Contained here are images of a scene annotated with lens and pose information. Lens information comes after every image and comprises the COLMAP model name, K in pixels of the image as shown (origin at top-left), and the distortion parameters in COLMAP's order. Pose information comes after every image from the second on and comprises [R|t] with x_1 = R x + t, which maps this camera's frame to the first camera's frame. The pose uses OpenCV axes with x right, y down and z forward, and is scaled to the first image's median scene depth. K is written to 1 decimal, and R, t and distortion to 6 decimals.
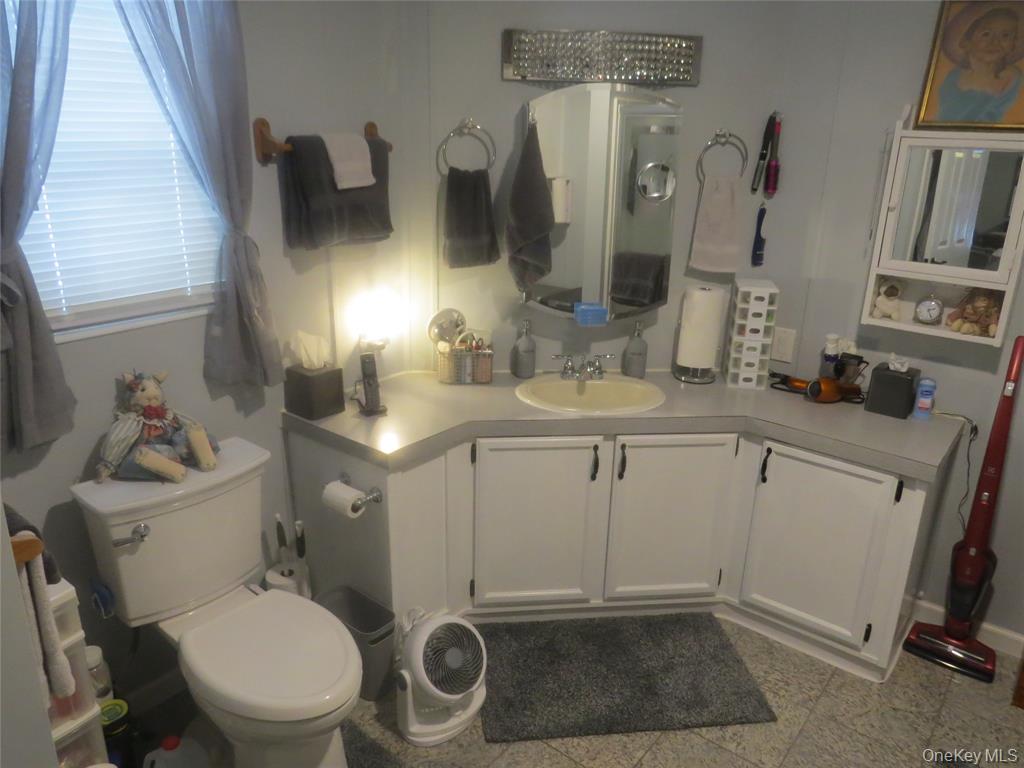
lens RADIAL K [[754.5, 0, 510.6], [0, 754.5, 378.7], [0, 0, 1]] dist [-0.016545, -0.001723]
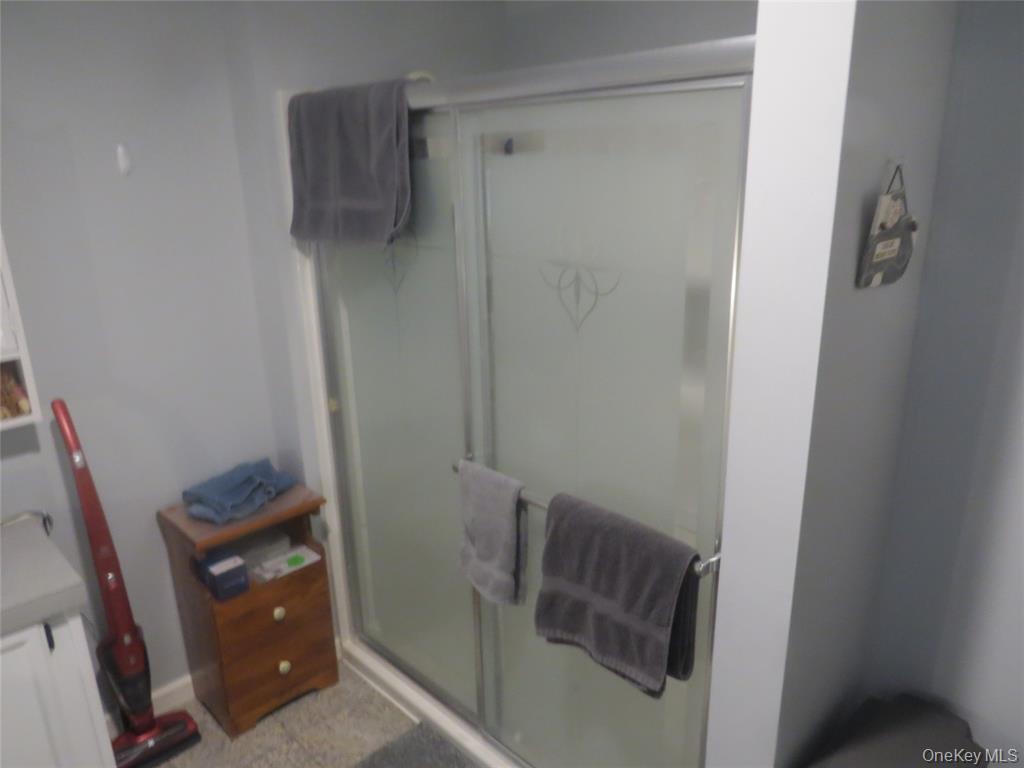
lens RADIAL K [[754.5, 0, 510.6], [0, 754.5, 378.7], [0, 0, 1]] dist [-0.016545, -0.001723]
pose [[0.132055, -0.316811, 0.939251, -0.049415], [0.345358, 0.902883, 0.255988, -0.108564], [-0.929134, 0.290574, 0.228643, 0.274535]]
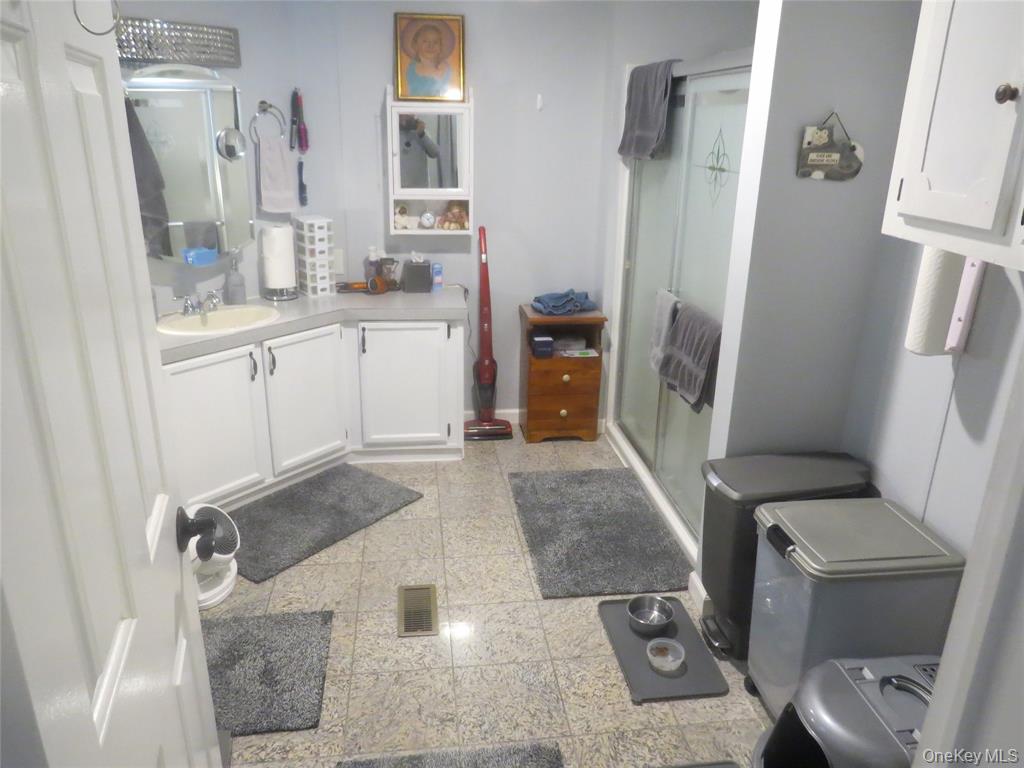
lens RADIAL K [[754.5, 0, 510.6], [0, 754.5, 378.7], [0, 0, 1]] dist [-0.016545, -0.001723]
pose [[0.694856, -0.245102, 0.676092, -0.439404], [0.225423, 0.966981, 0.118879, 0.077160], [-0.682906, 0.069803, 0.727164, -0.214677]]
